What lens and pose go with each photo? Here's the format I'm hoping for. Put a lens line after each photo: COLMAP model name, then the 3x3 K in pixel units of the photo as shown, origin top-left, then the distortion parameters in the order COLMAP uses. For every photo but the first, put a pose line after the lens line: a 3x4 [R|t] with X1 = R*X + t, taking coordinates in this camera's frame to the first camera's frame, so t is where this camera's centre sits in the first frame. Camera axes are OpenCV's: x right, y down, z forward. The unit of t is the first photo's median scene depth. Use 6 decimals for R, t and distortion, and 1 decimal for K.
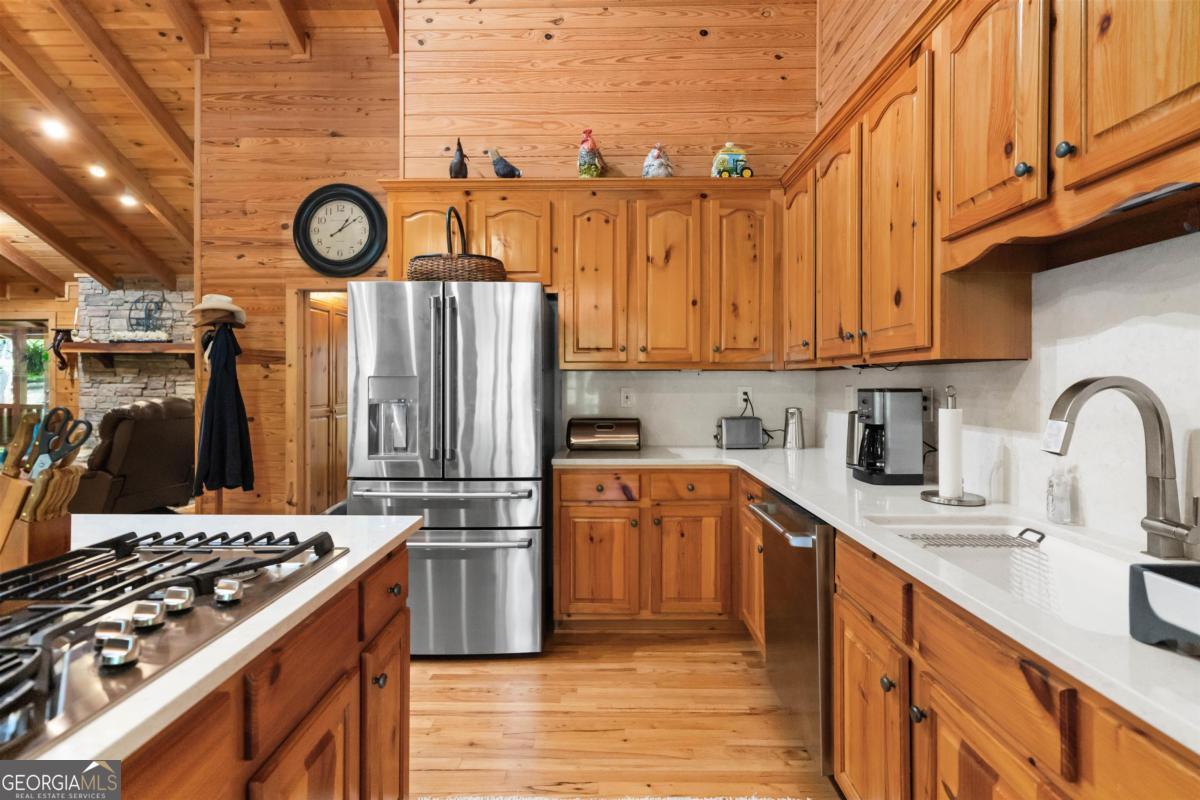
lens RADIAL K [[585.8, 0, 596.9], [0, 585.8, 381.2], [0, 0, 1]] dist [0.000903, 0.000336]
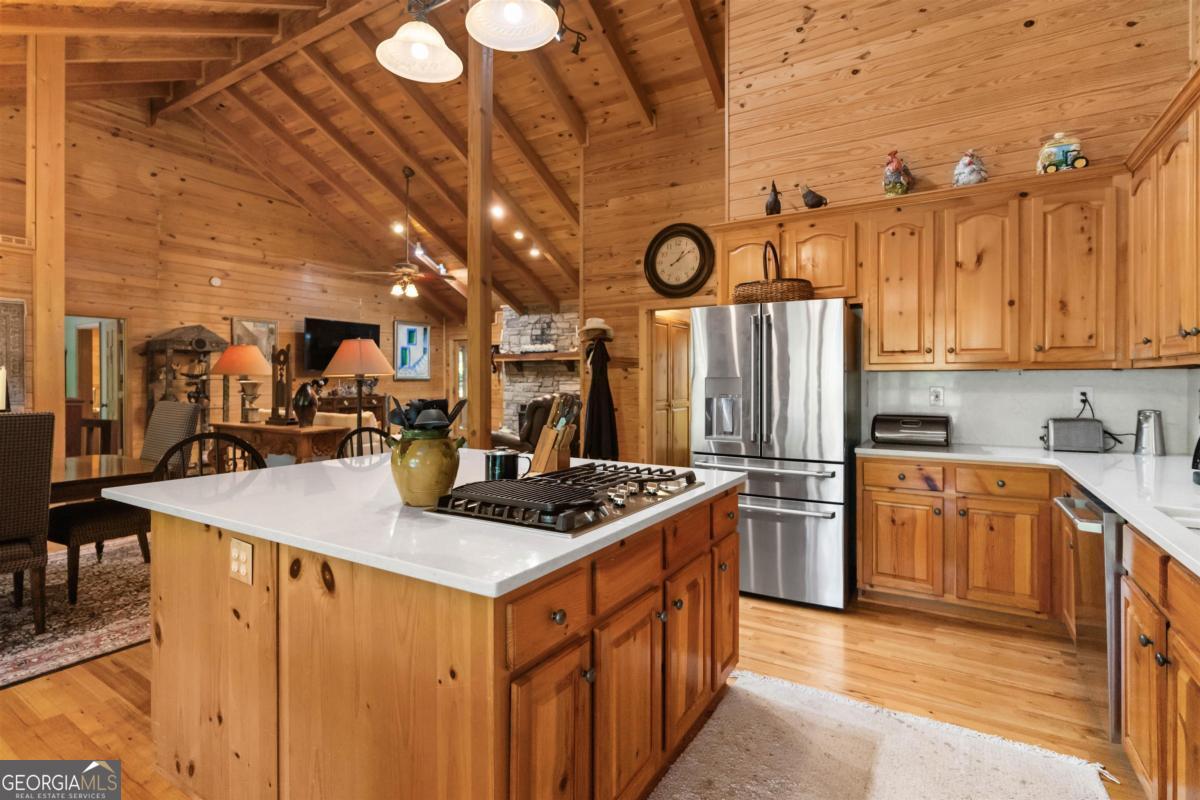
lens RADIAL K [[585.8, 0, 596.9], [0, 585.8, 381.2], [0, 0, 1]] dist [0.000903, 0.000336]
pose [[0.863814, -0.000732, -0.503811, 0.057226], [0.001427, 0.999998, 0.000993, -0.001442], [0.503809, -0.001577, 0.863813, -0.224113]]
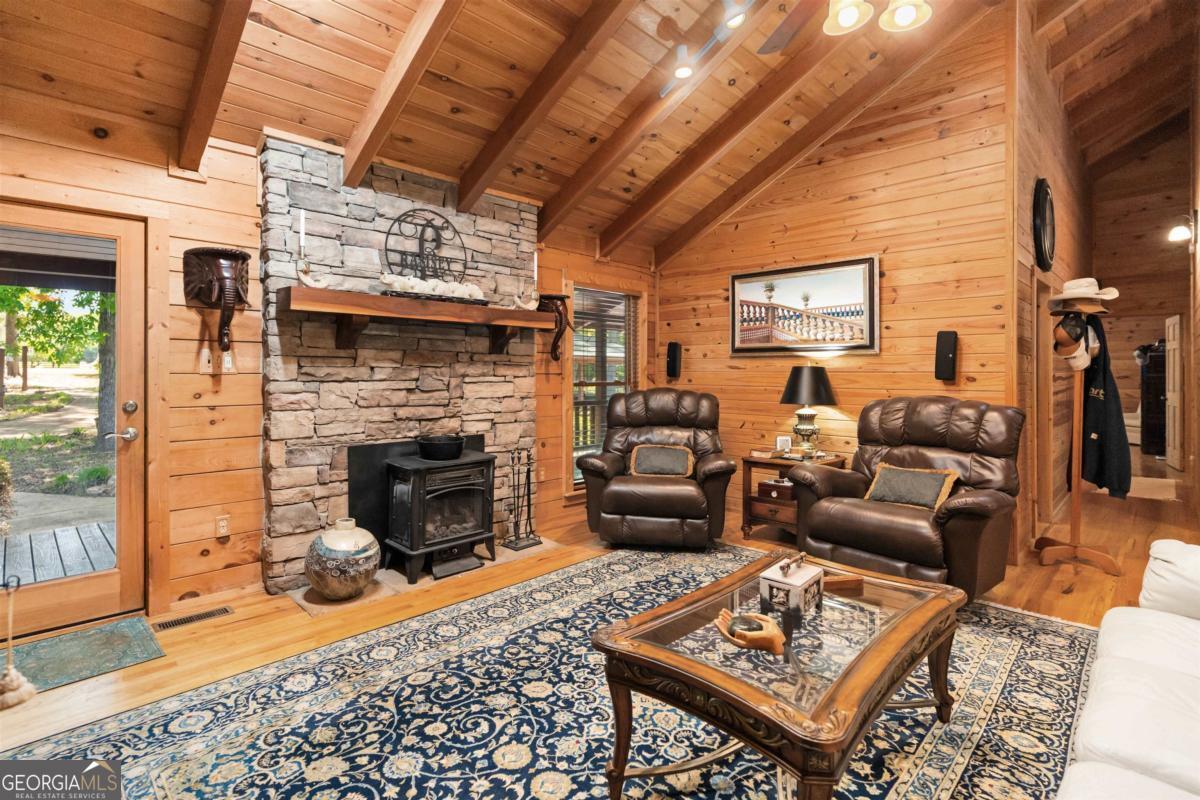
lens RADIAL K [[585.8, 0, 596.9], [0, 585.8, 381.2], [0, 0, 1]] dist [0.000903, 0.000336]
pose [[0.689739, -0.013010, 0.723941, -2.080907], [0.003343, 0.999885, 0.014783, -0.005614], [-0.724050, -0.007776, 0.689703, 1.061929]]
